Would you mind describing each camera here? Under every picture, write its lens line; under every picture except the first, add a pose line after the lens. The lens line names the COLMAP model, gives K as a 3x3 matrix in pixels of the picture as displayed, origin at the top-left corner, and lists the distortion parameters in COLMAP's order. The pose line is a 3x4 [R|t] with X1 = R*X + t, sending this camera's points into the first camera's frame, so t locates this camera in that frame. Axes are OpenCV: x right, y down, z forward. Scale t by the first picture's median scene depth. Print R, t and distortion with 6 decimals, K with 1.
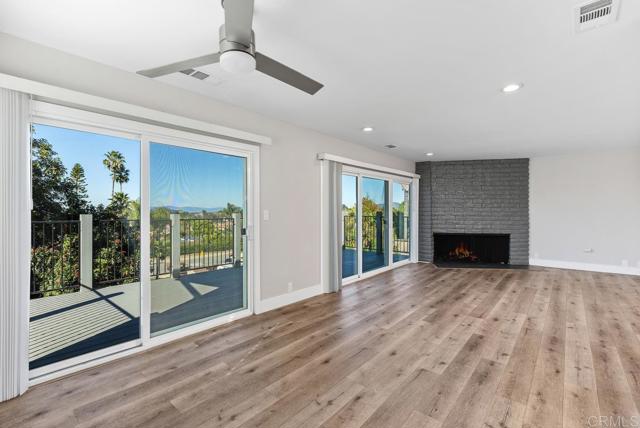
lens RADIAL K [[287.2, 0, 332.8], [0, 287.2, 216.2], [0, 0, 1]] dist [-0.000180, -0.000323]
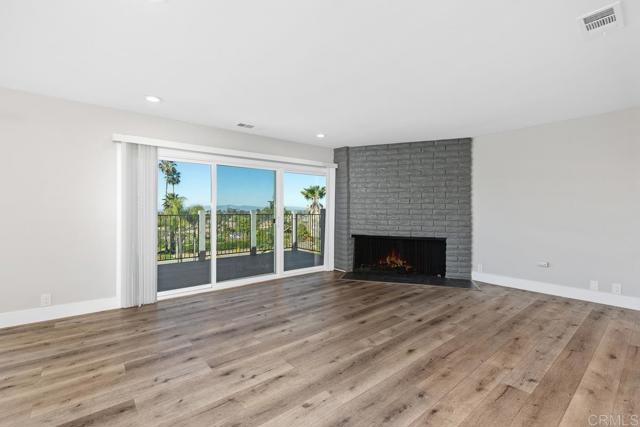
lens RADIAL K [[287.2, 0, 320.8], [0, 287.2, 214.4], [0, 0, 1]] dist [-0.000180, -0.000323]
pose [[0.985162, 0.005230, -0.171549, 0.422265], [-0.006026, 0.999973, -0.004120, 0.004076], [0.171523, 0.005092, 0.985167, 0.194654]]
